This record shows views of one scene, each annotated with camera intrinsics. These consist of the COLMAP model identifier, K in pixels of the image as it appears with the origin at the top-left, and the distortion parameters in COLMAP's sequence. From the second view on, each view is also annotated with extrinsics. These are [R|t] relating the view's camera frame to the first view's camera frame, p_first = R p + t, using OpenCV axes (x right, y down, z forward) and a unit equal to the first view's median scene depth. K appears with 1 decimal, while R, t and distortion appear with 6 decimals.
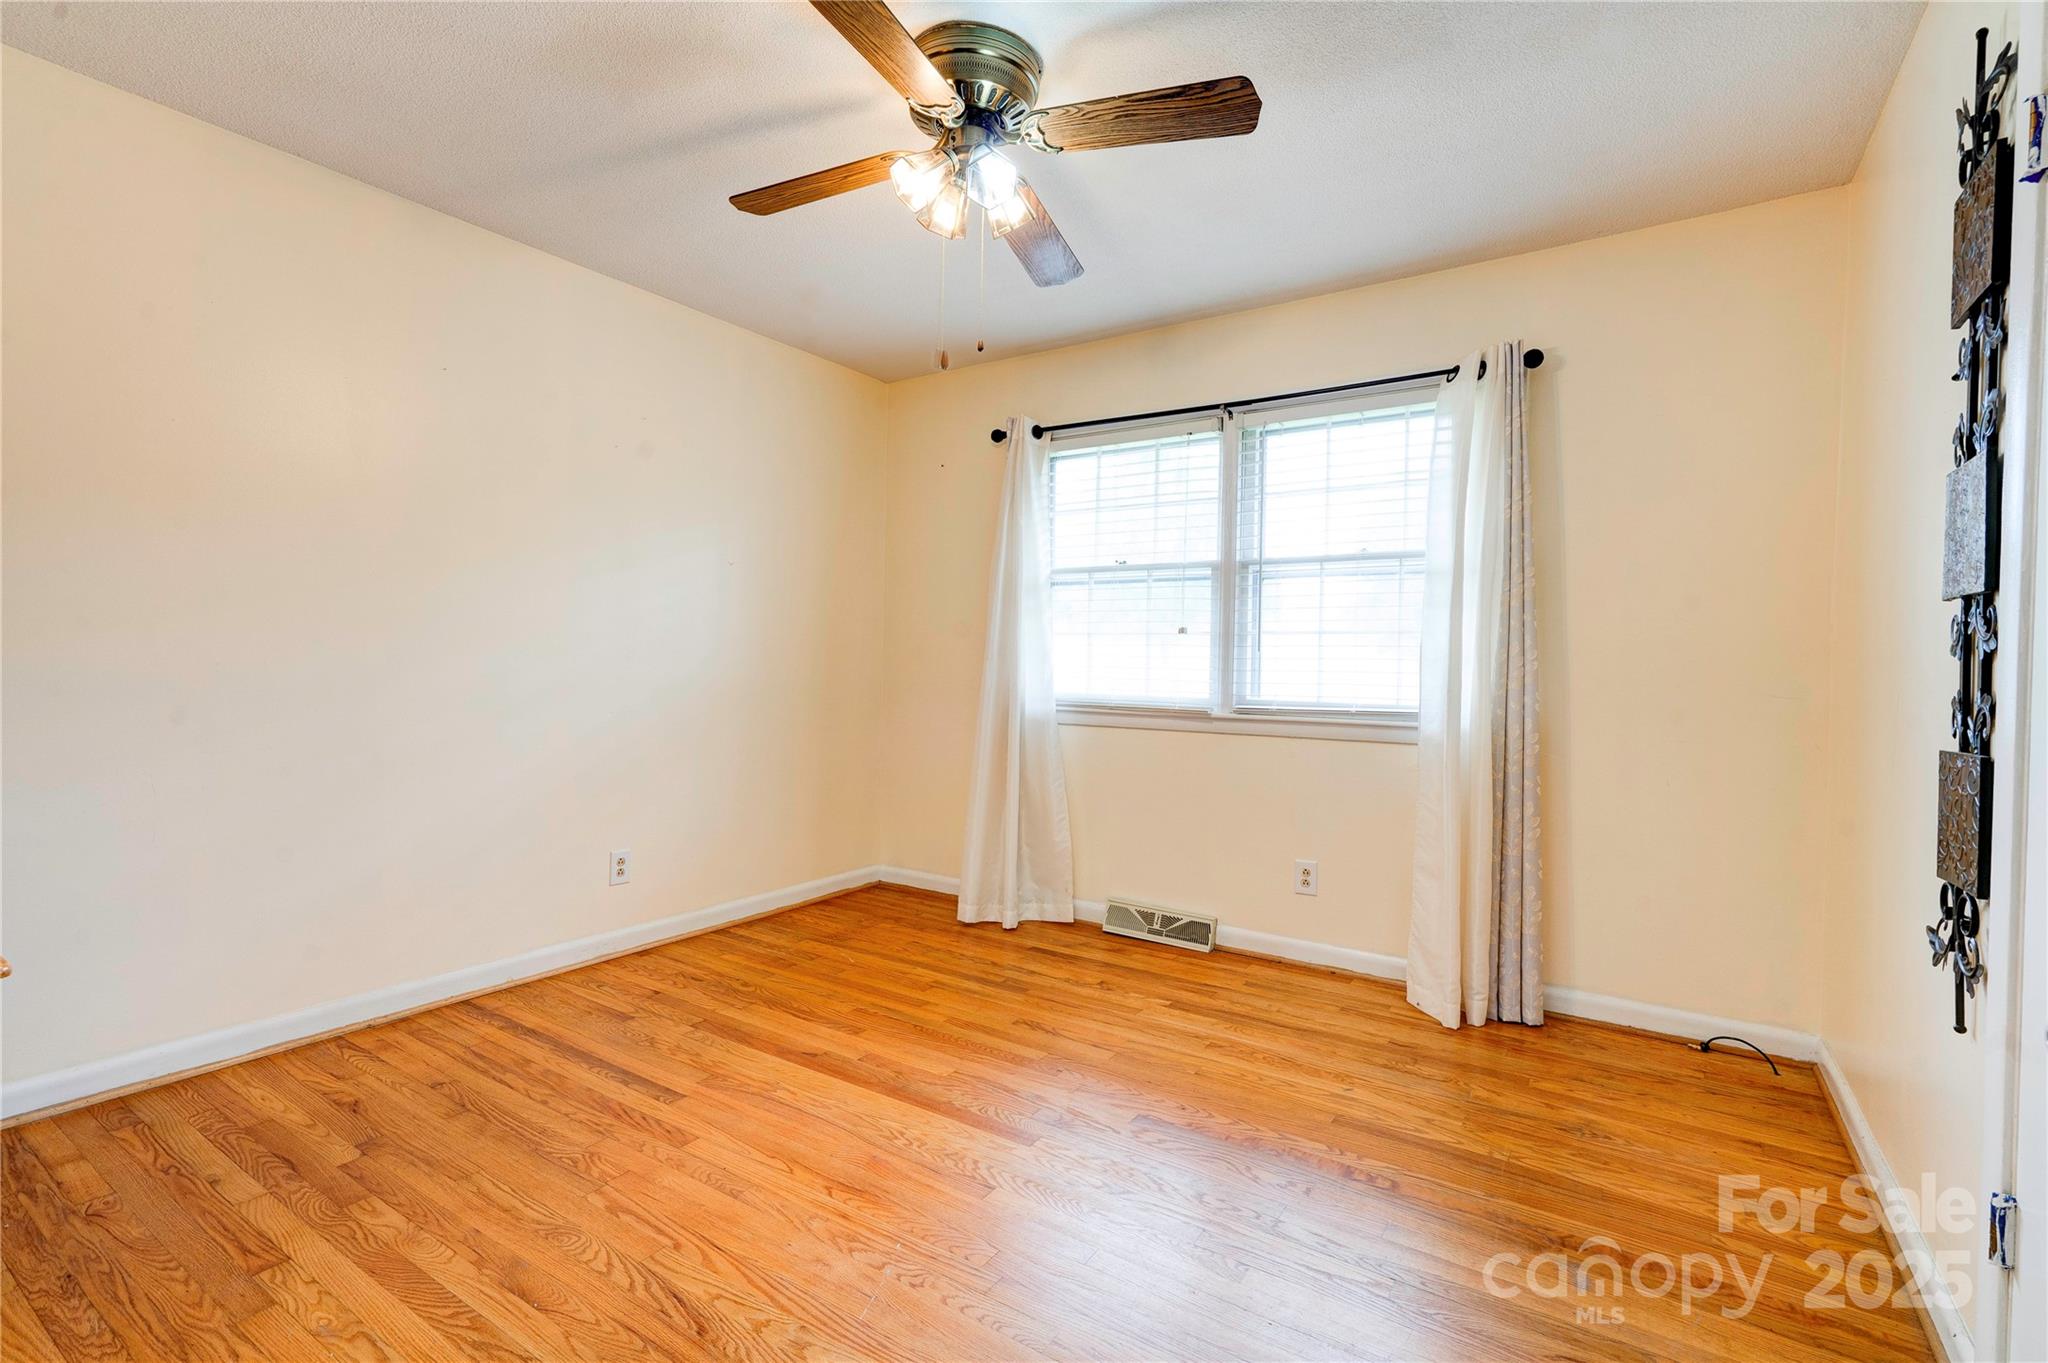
lens RADIAL K [[942.8, 0, 1010.1], [0, 942.8, 673.9], [0, 0, 1]] dist [0.013625, 0.000673]
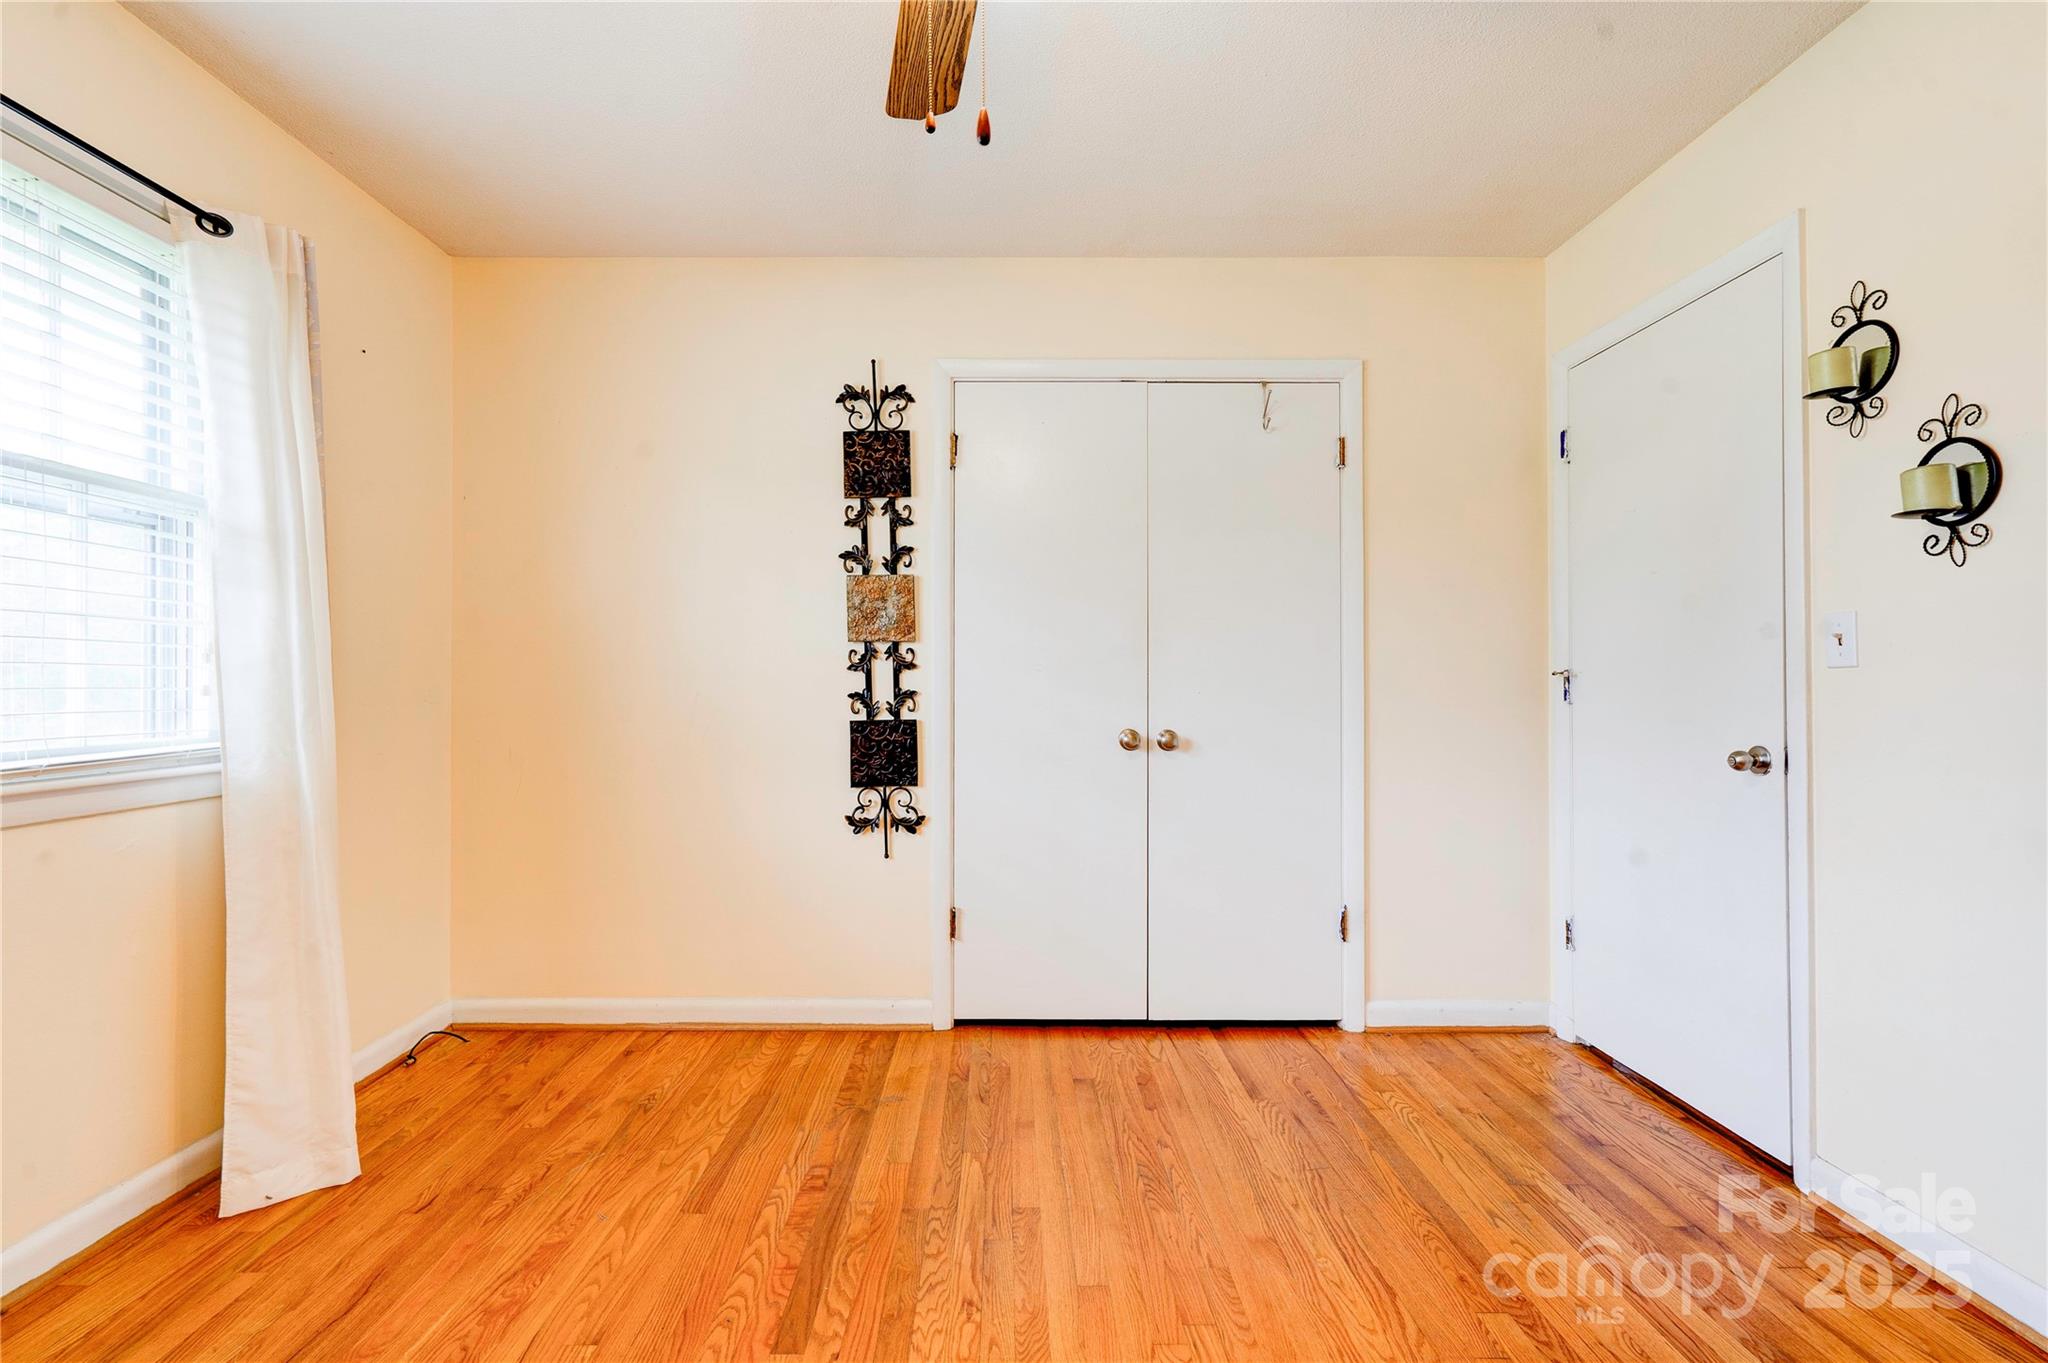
lens RADIAL K [[924.8, 0, 1011.1], [0, 924.8, 675.1], [0, 0, 1]] dist [0.019149, 0.000353]
pose [[-0.561291, -0.011812, 0.827534, -0.338215], [-0.003260, 0.999922, 0.012062, -0.016557], [-0.827612, 0.004072, -0.561286, 0.823530]]
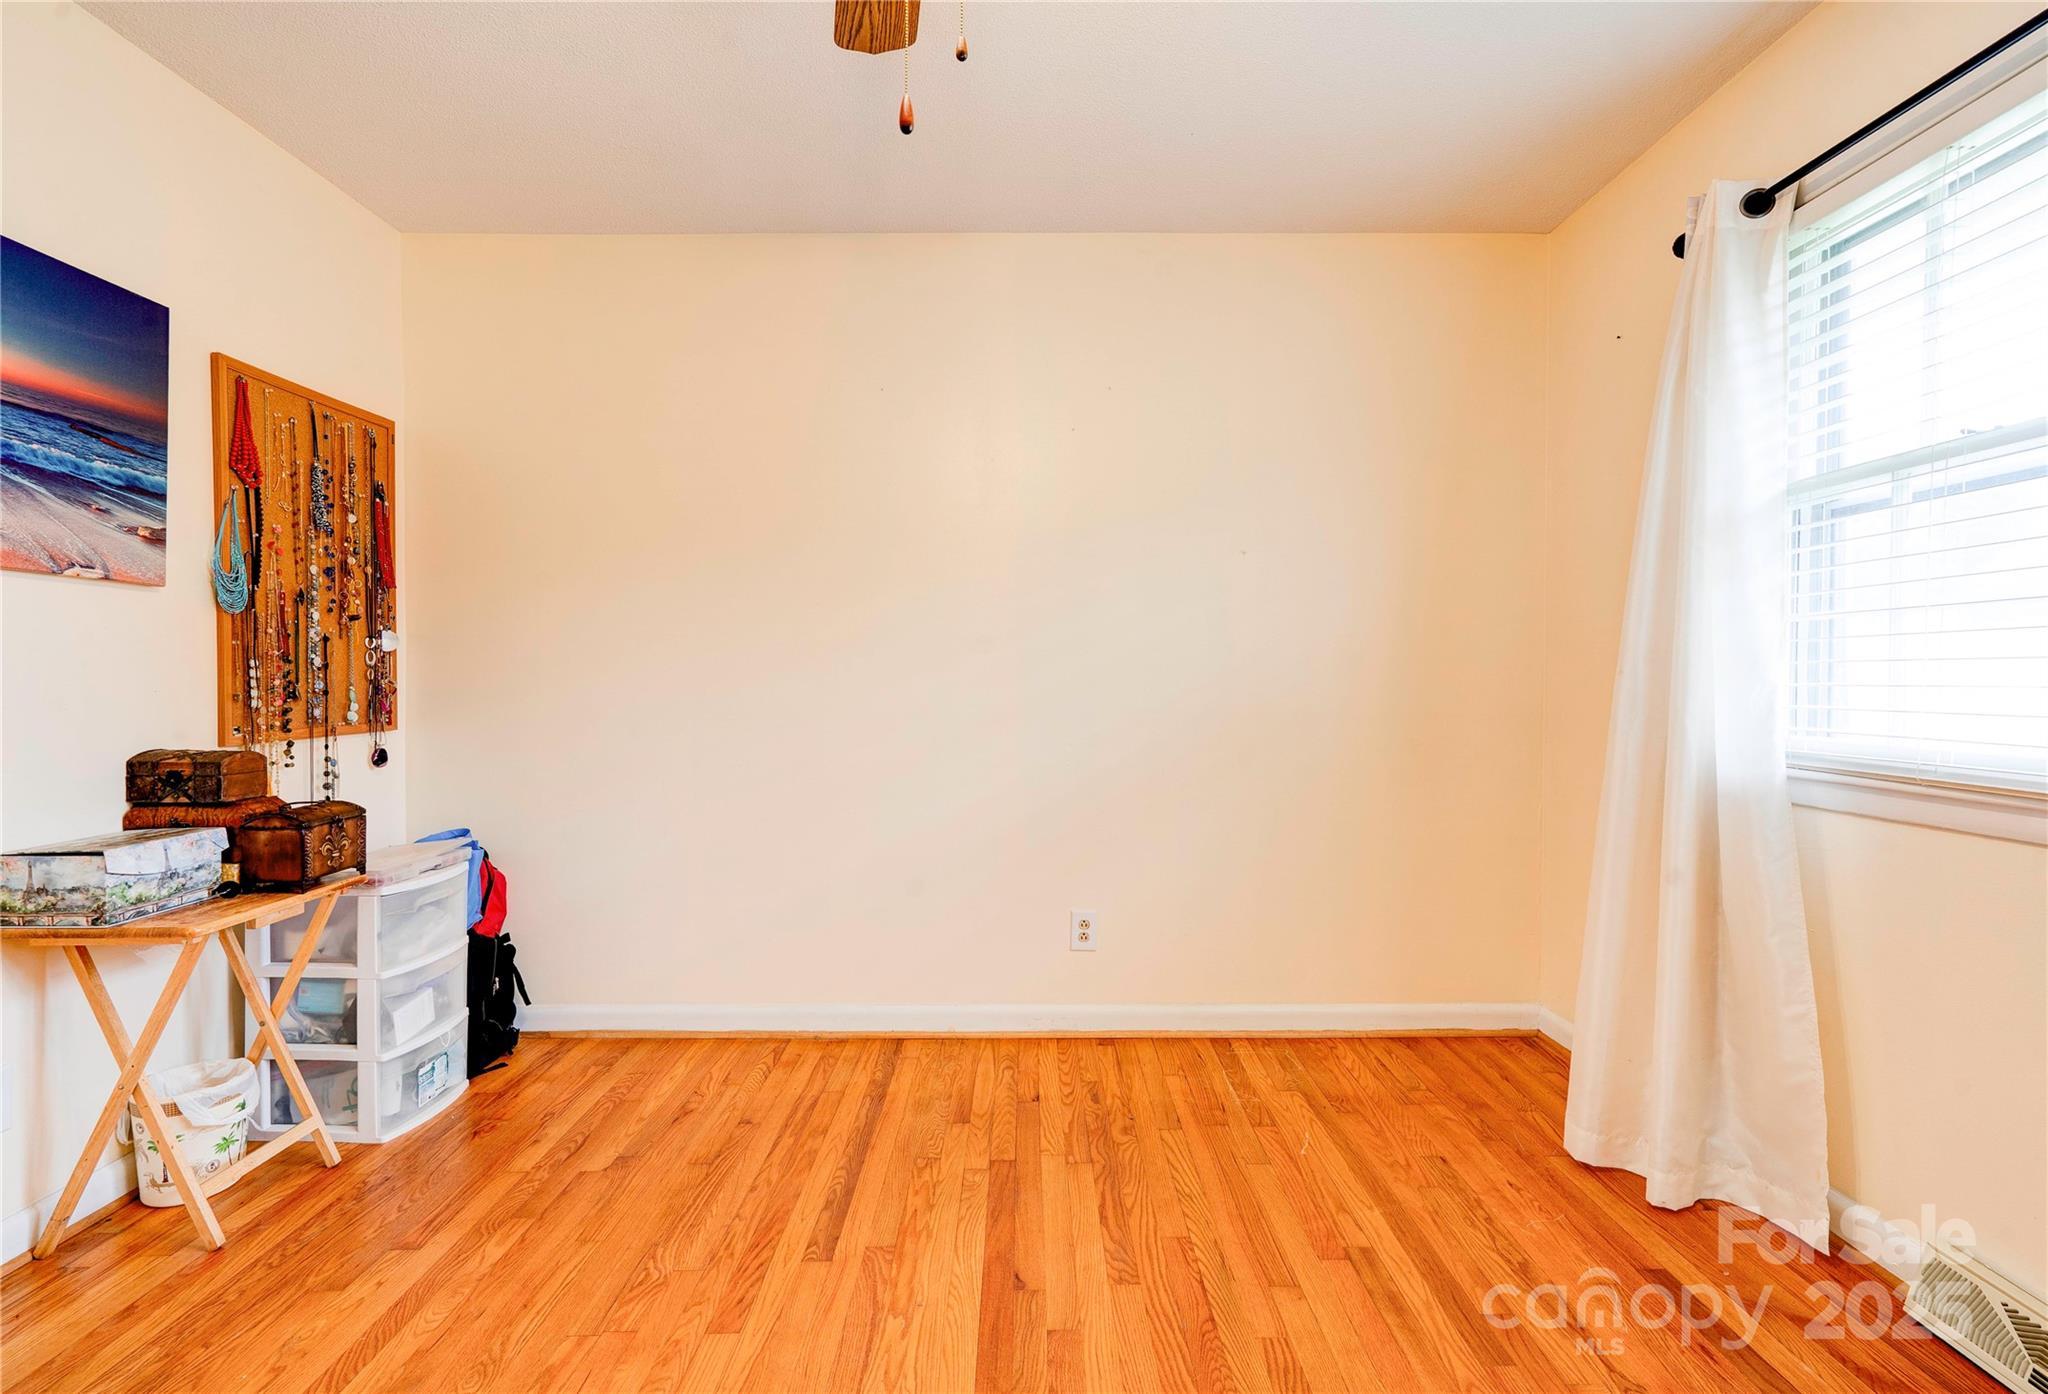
lens RADIAL K [[957.2, 0, 1025.0], [0, 957.2, 689.1], [0, 0, 1]] dist [-0.002280, 0.006716]
pose [[0.562061, -0.008105, -0.827056, 0.262961], [0.000484, 0.999955, -0.009470, -0.001358], [0.827096, 0.004922, 0.562039, 0.482386]]
